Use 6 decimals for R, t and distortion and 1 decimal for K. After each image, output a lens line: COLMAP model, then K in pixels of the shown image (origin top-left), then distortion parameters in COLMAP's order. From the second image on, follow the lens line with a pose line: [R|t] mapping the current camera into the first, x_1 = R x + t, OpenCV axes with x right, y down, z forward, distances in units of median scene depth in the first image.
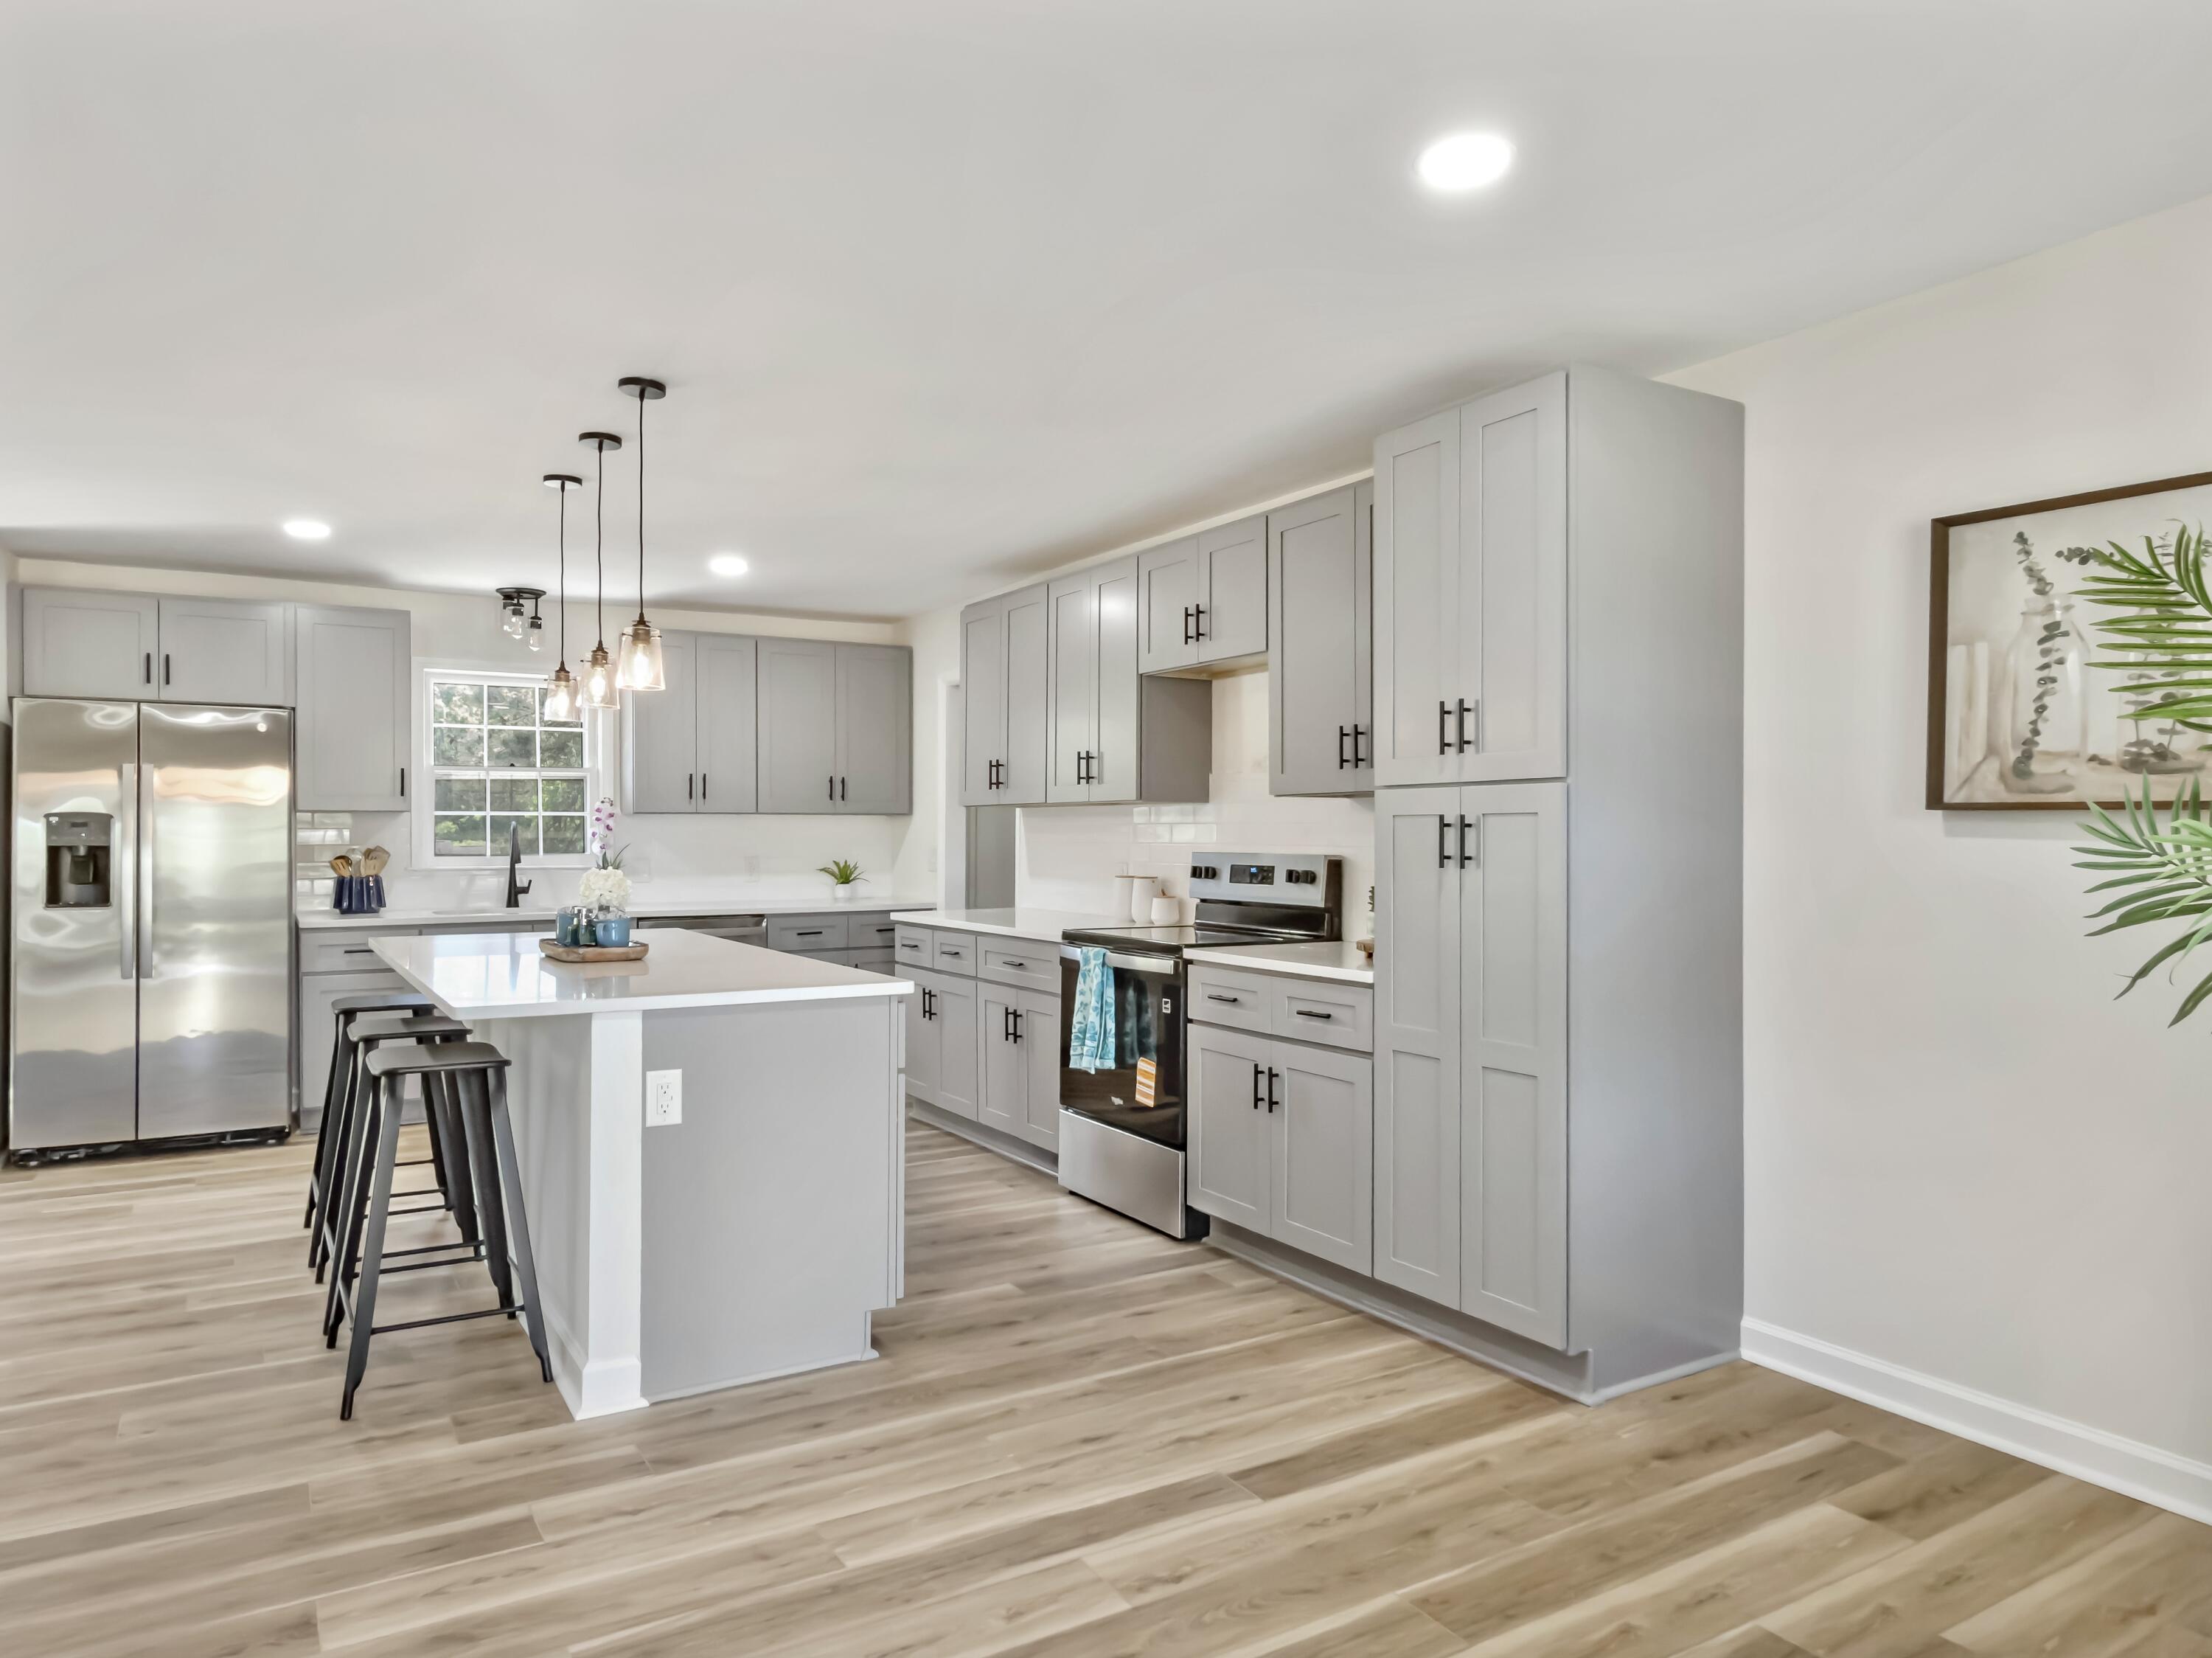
lens RADIAL K [[1414.1, 0, 1106.0], [0, 1414.1, 829.0], [0, 0, 1]] dist [0.002612, 0.000054]
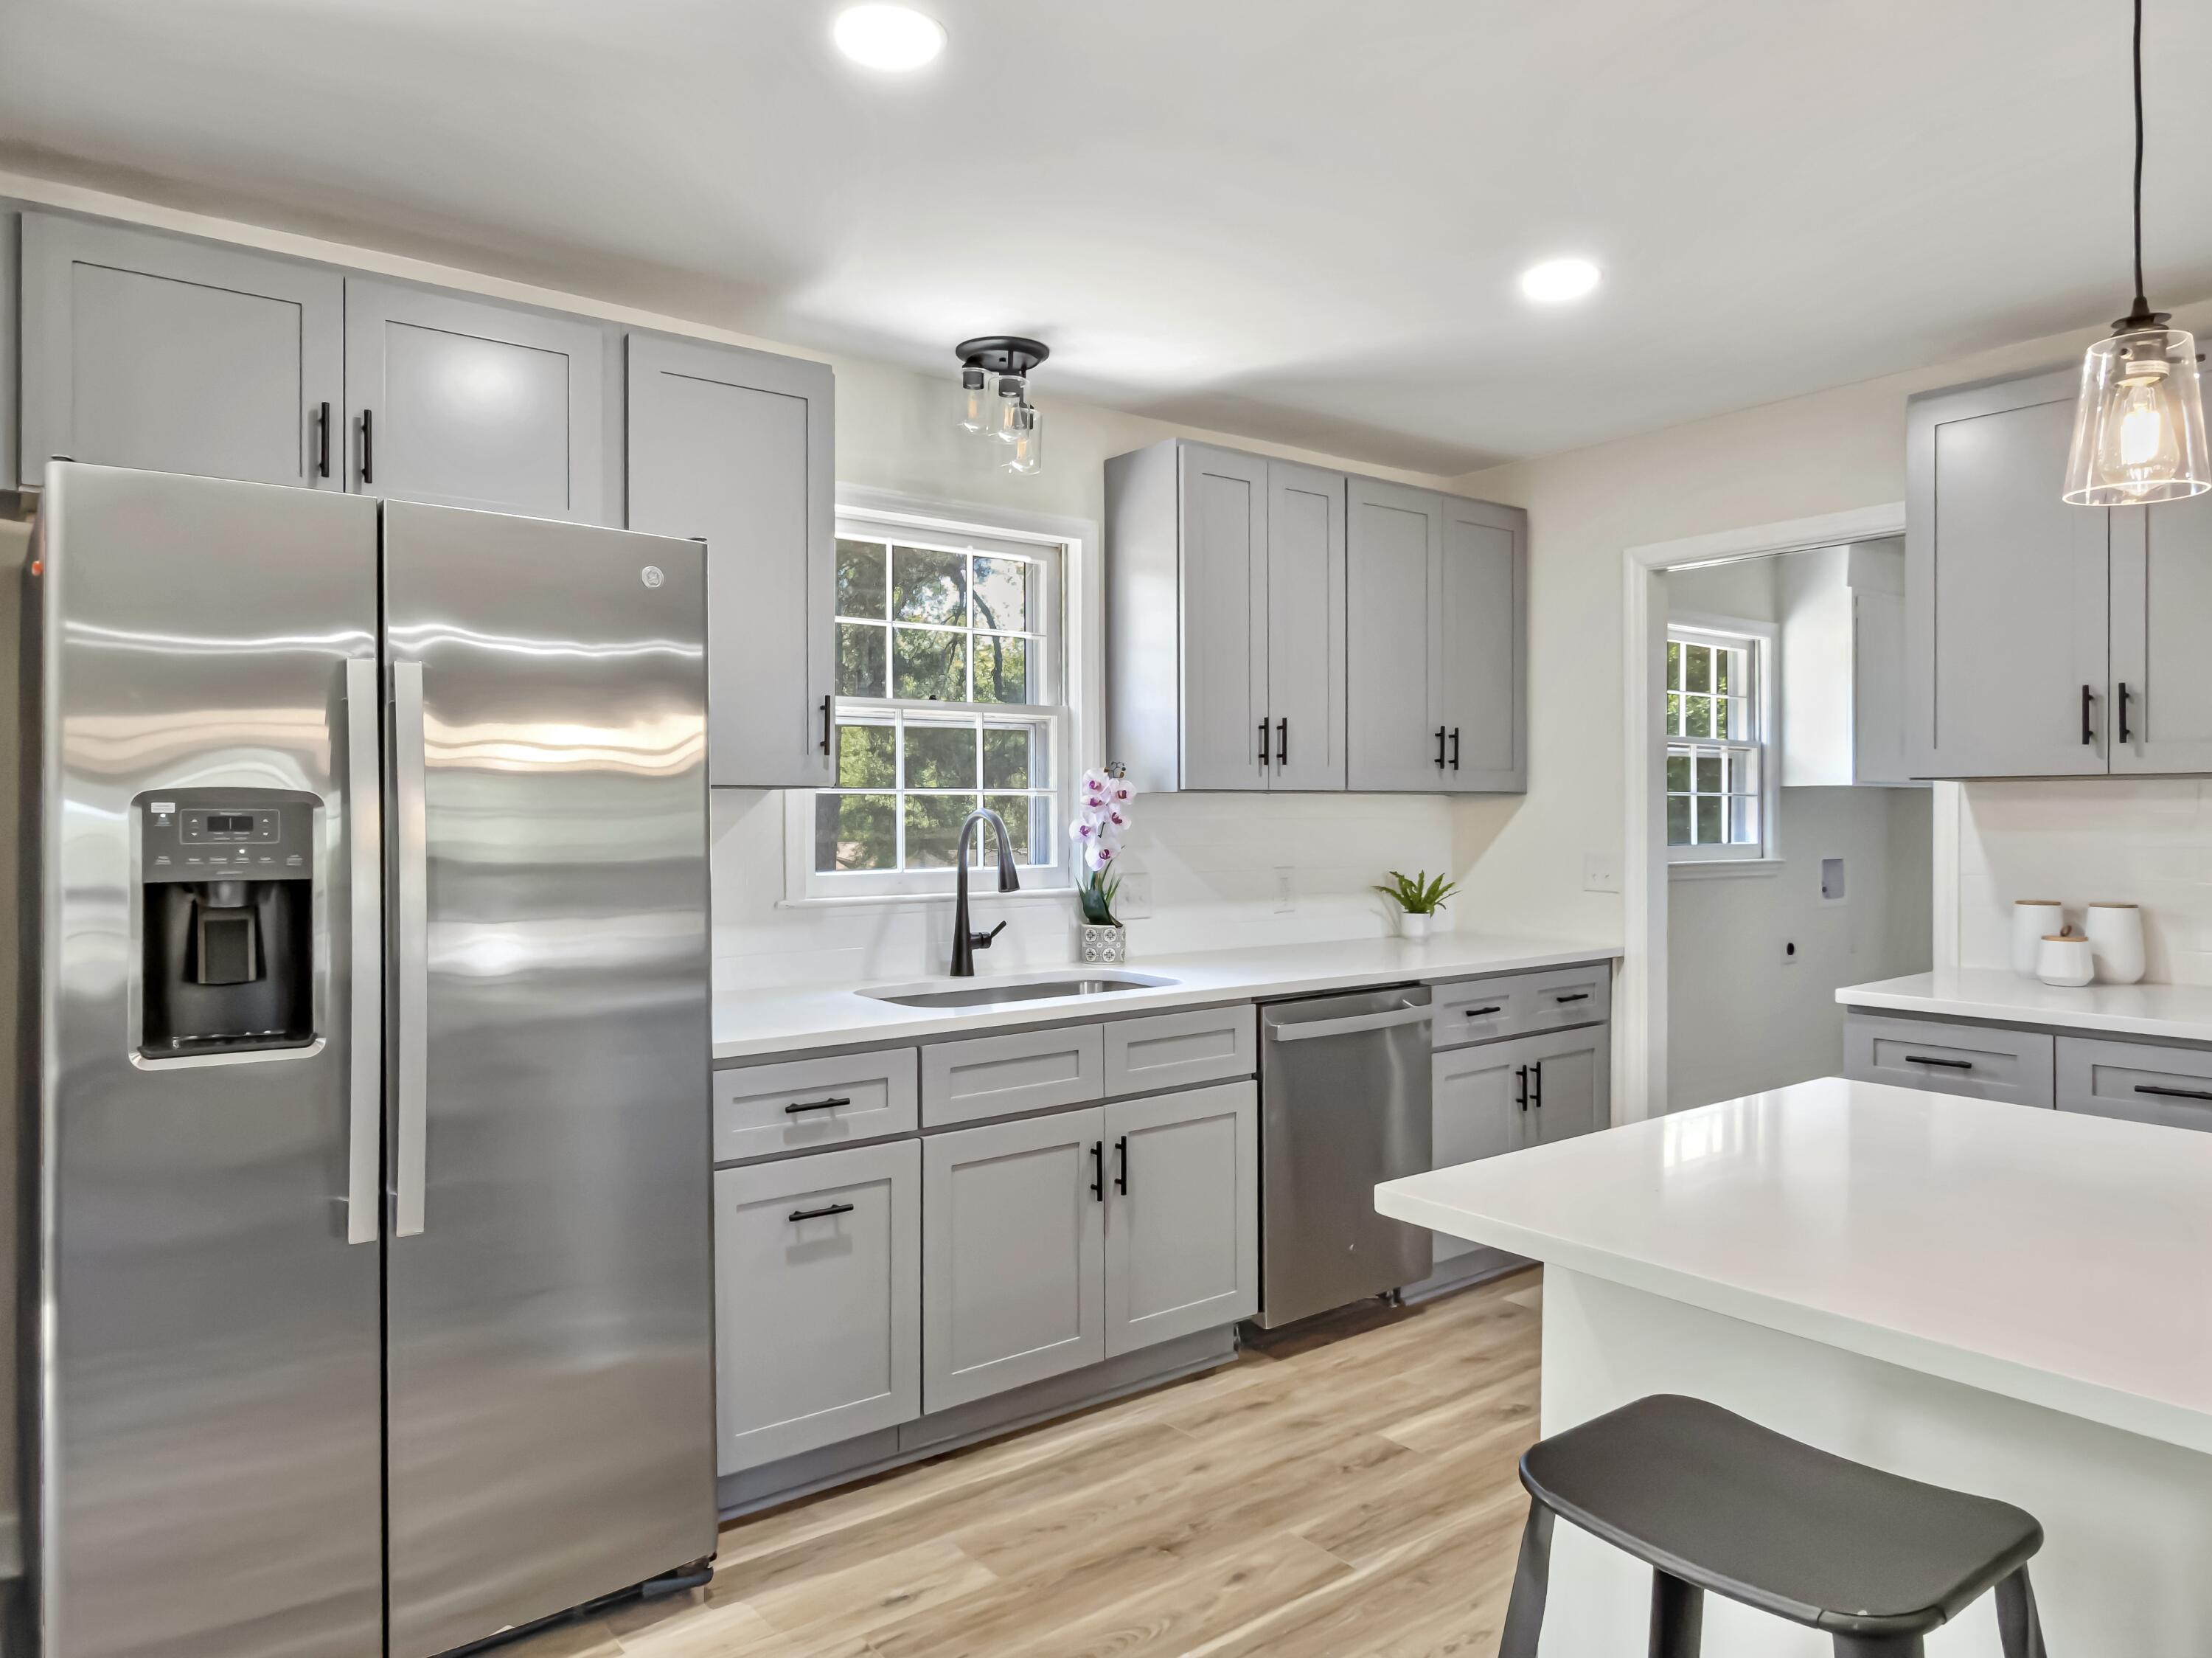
lens RADIAL K [[1448.8, 0, 1107.8], [0, 1448.8, 808.8], [0, 0, 1]] dist [-0.000712, -0.001009]
pose [[0.993547, -0.000817, 0.113421, -1.003652], [0.000610, 0.999998, 0.001860, -0.013284], [-0.113423, -0.001779, 0.993545, 1.118393]]
